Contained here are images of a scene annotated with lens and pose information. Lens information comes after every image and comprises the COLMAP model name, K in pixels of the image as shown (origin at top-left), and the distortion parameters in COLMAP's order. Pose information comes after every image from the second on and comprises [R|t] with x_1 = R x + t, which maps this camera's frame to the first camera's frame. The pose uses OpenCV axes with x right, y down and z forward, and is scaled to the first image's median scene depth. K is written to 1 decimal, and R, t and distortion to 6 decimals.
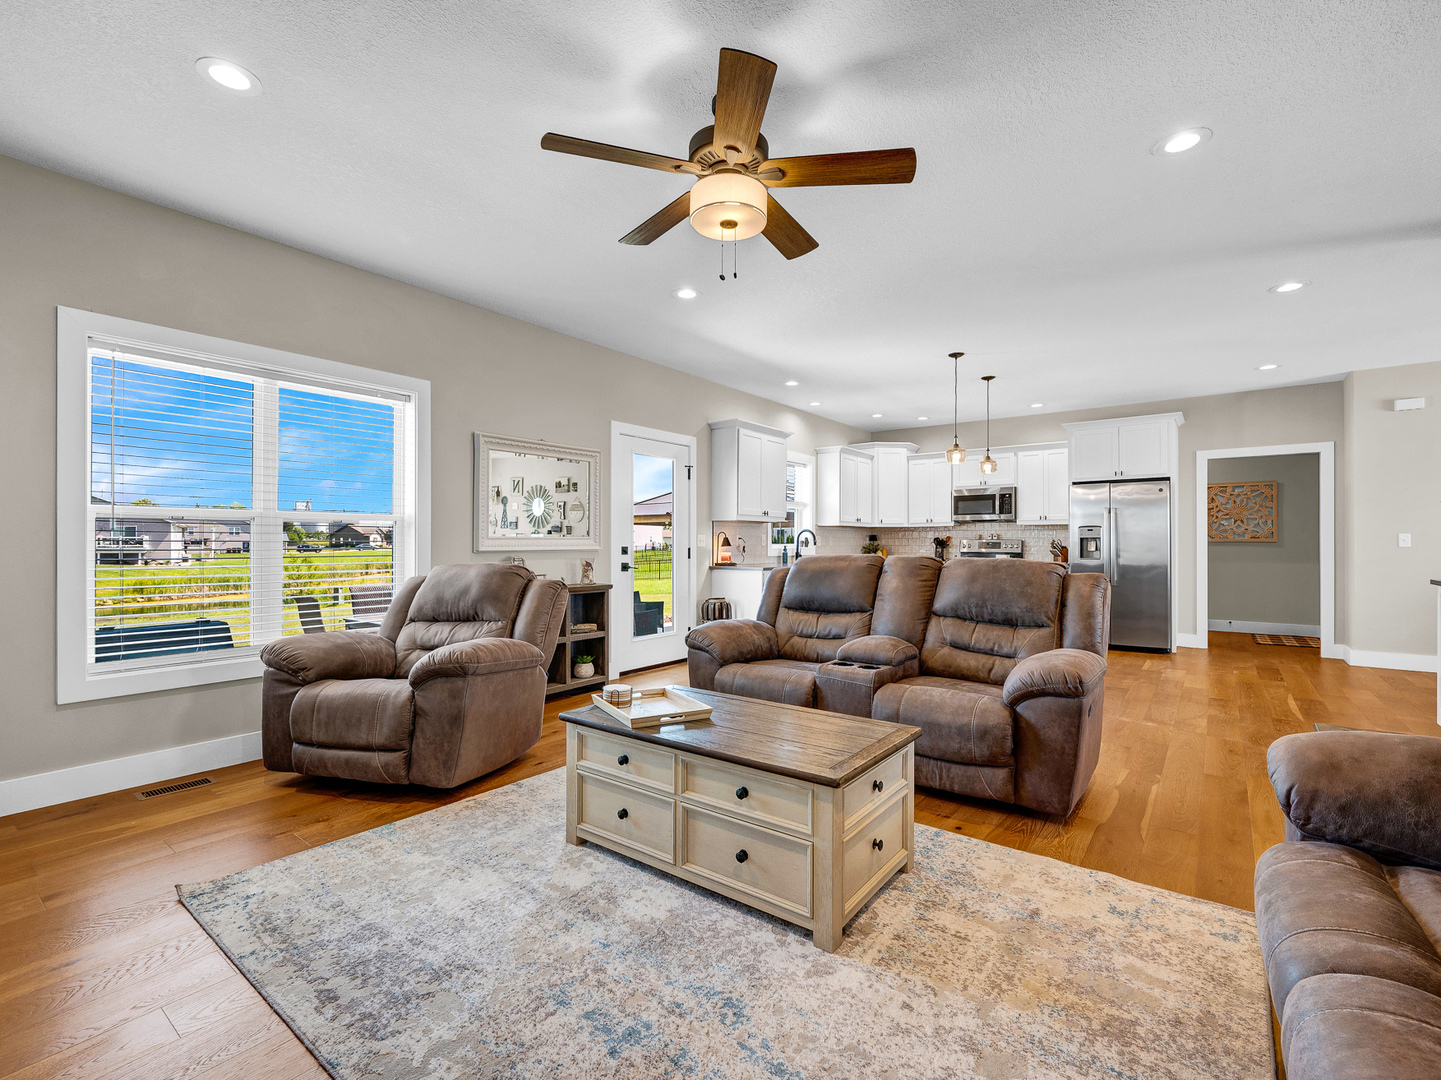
lens RADIAL K [[651.4, 0, 720.5], [0, 651.4, 540.0], [0, 0, 1]] dist [-0.002702, -0.000060]
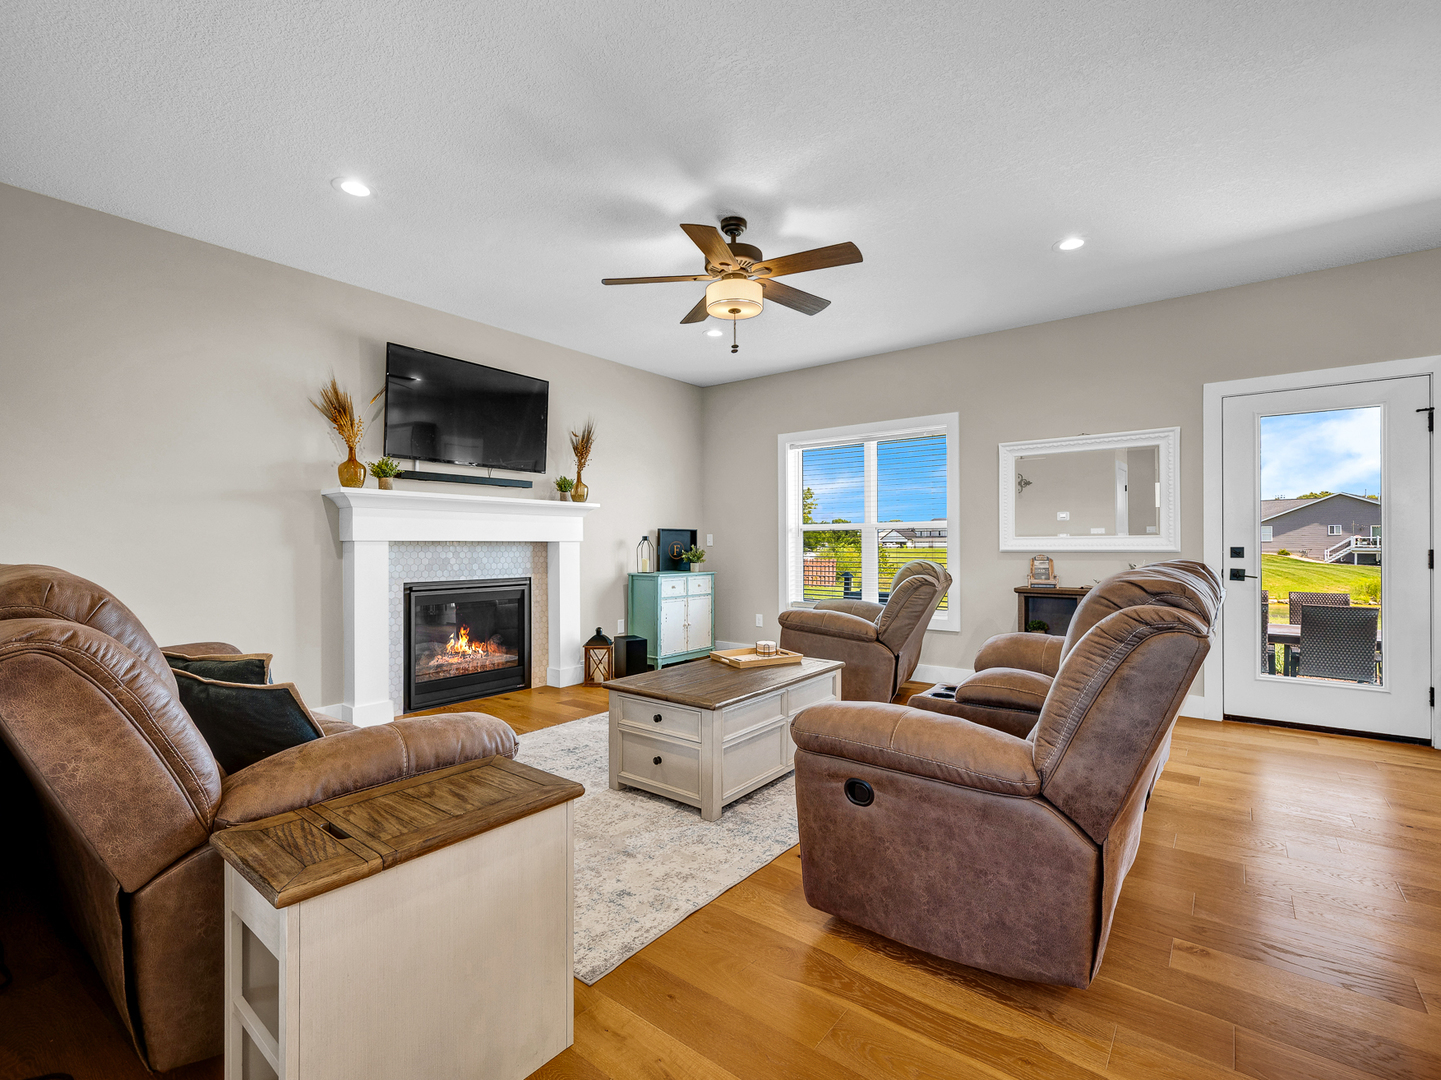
lens RADIAL K [[656.0, 0, 723.2], [0, 656.0, 542.1], [0, 0, 1]] dist [-0.002436, -0.000128]
pose [[-0.007479, -0.005702, -0.999956, 0.981500], [0.006657, 0.999961, -0.005752, 0.008773], [0.999950, -0.006699, -0.007441, 0.692617]]
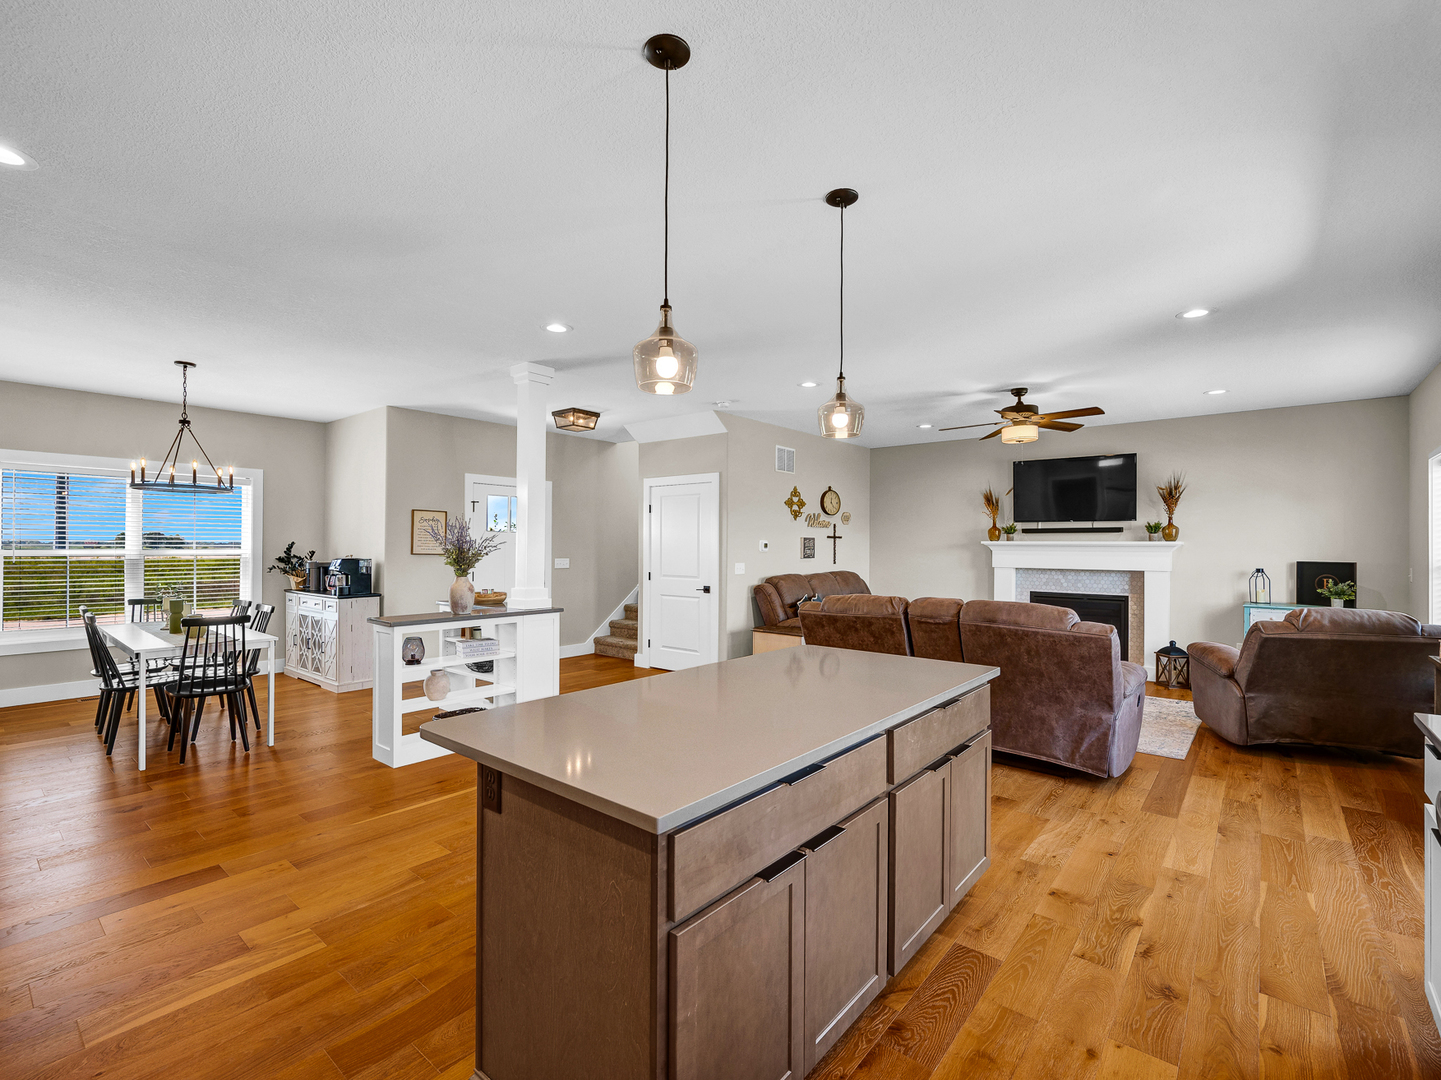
lens RADIAL K [[664.6, 0, 717.8], [0, 664.6, 545.4], [0, 0, 1]] dist [-0.000916, -0.000167]
pose [[-0.999177, -0.007298, 0.039912, 0.702670], [-0.007452, 0.999965, -0.003705, -0.065554], [-0.039883, -0.003999, -0.999196, 2.406283]]
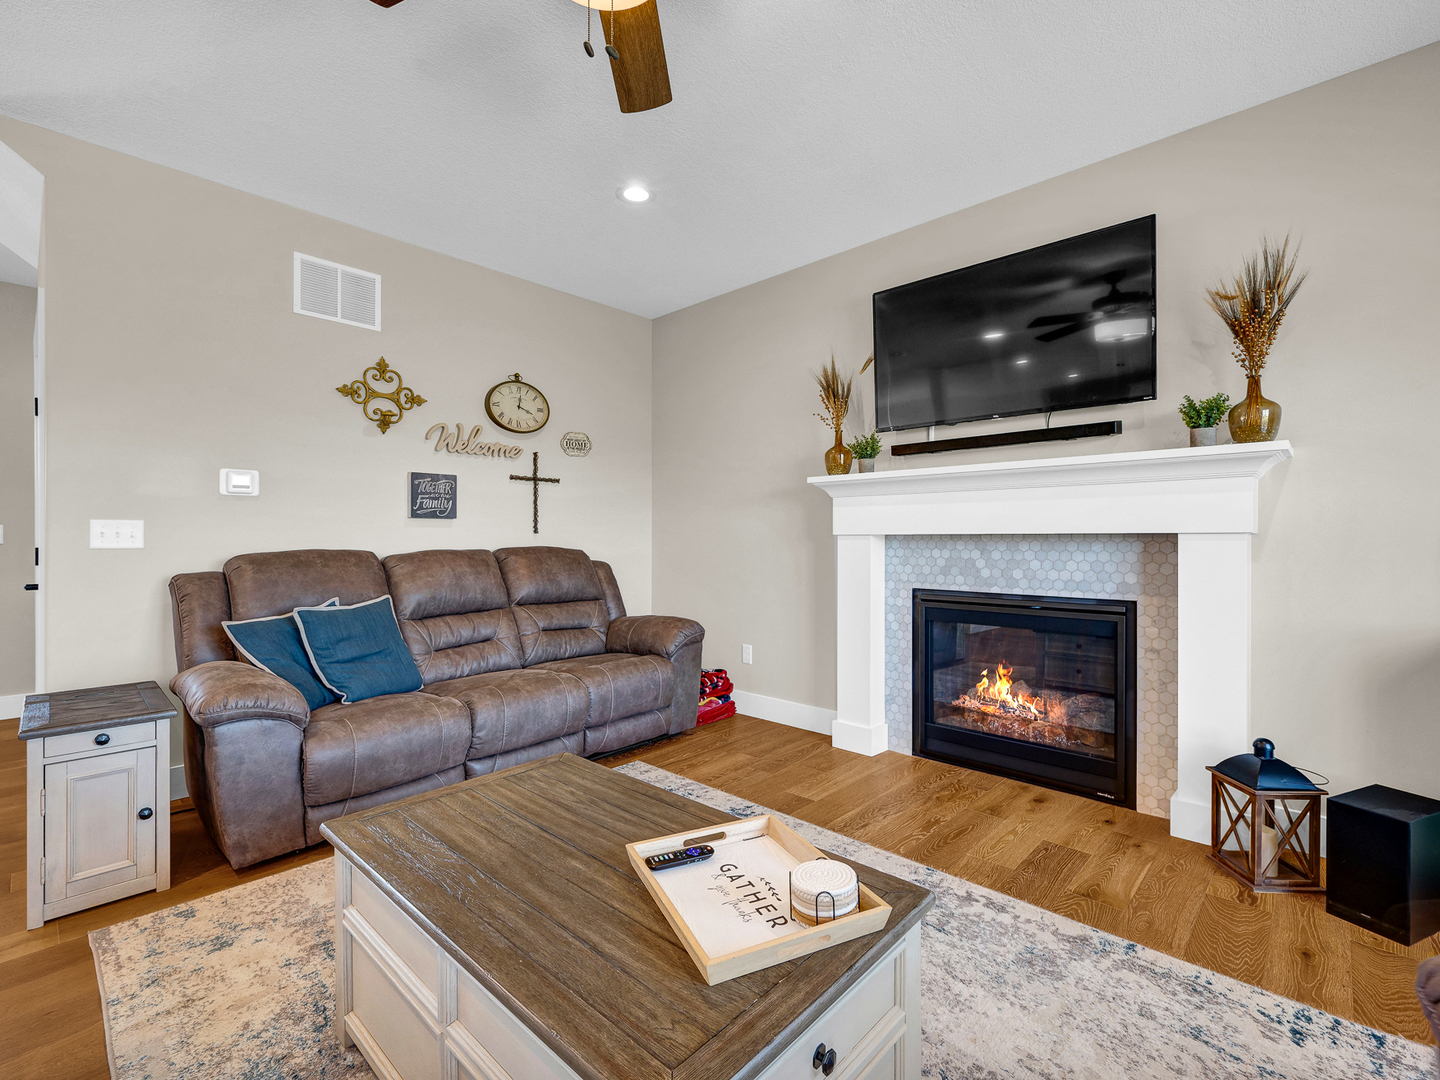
lens RADIAL K [[655.5, 0, 722.6], [0, 655.5, 542.1], [0, 0, 1]] dist [-0.002436, -0.000128]
pose [[-0.994802, -0.001738, 0.101811, -0.102380], [-0.001538, 0.999997, 0.002048, 0.004983], [-0.101815, 0.001880, -0.994802, 1.080798]]
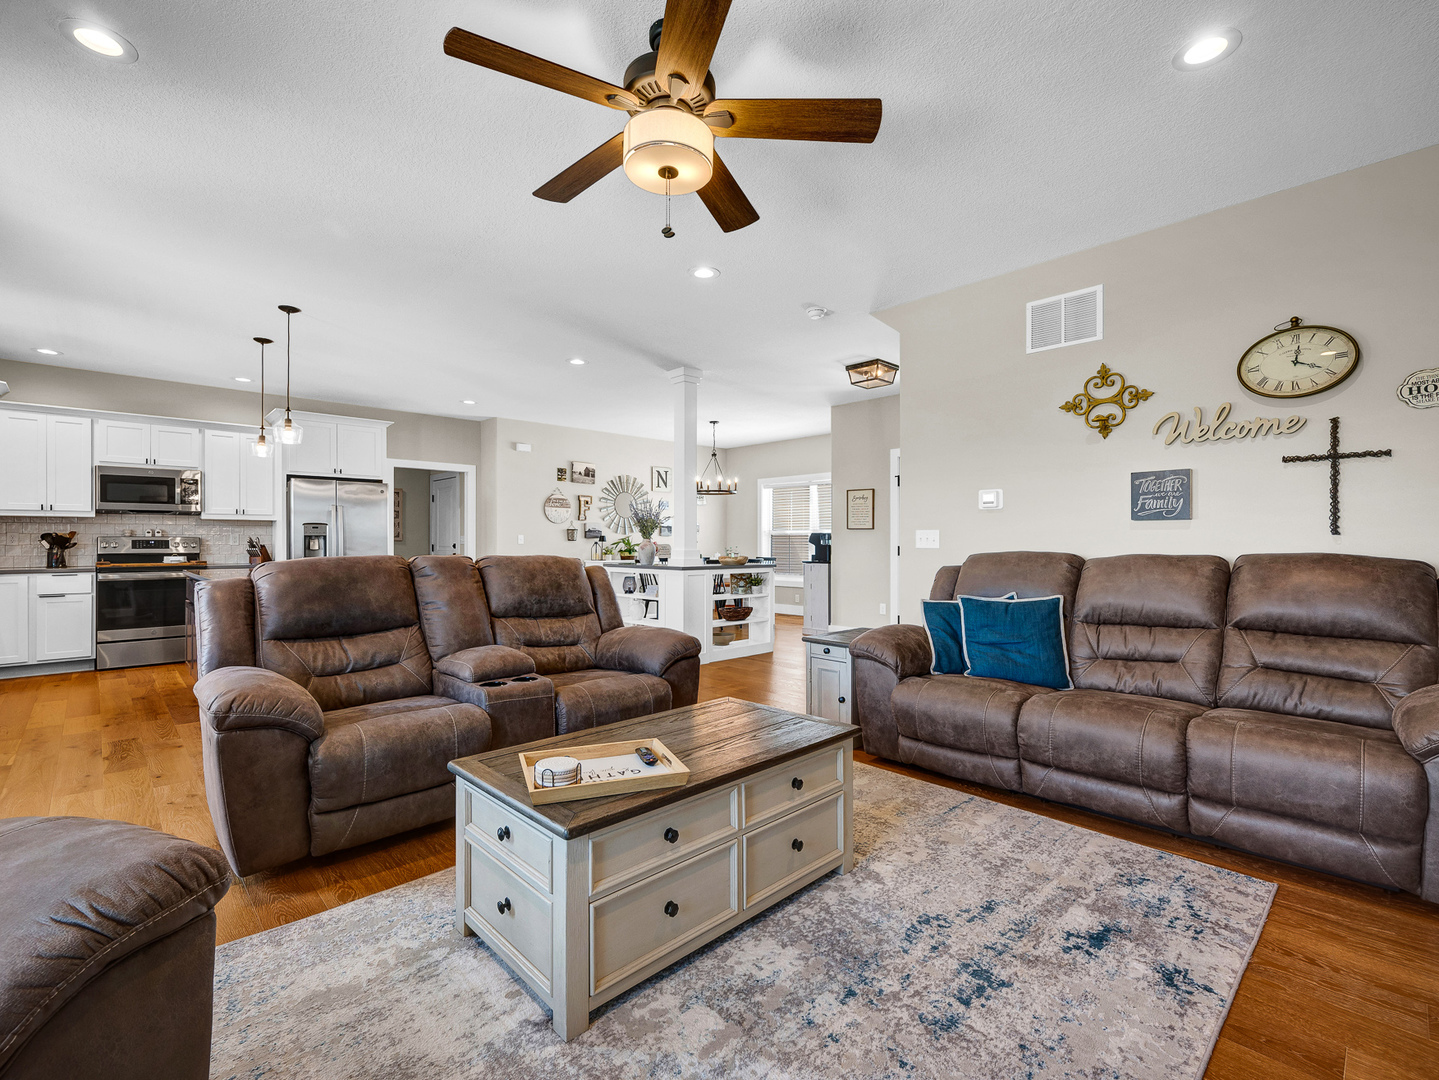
lens RADIAL K [[650.5, 0, 719.5], [0, 650.5, 540.0], [0, 0, 1]] dist [-0.002702, -0.000060]
pose [[0.156924, 0.002335, 0.987608, -0.581150], [-0.004571, 0.999988, -0.001638, 0.003600], [-0.987600, -0.004257, 0.156932, 0.558739]]
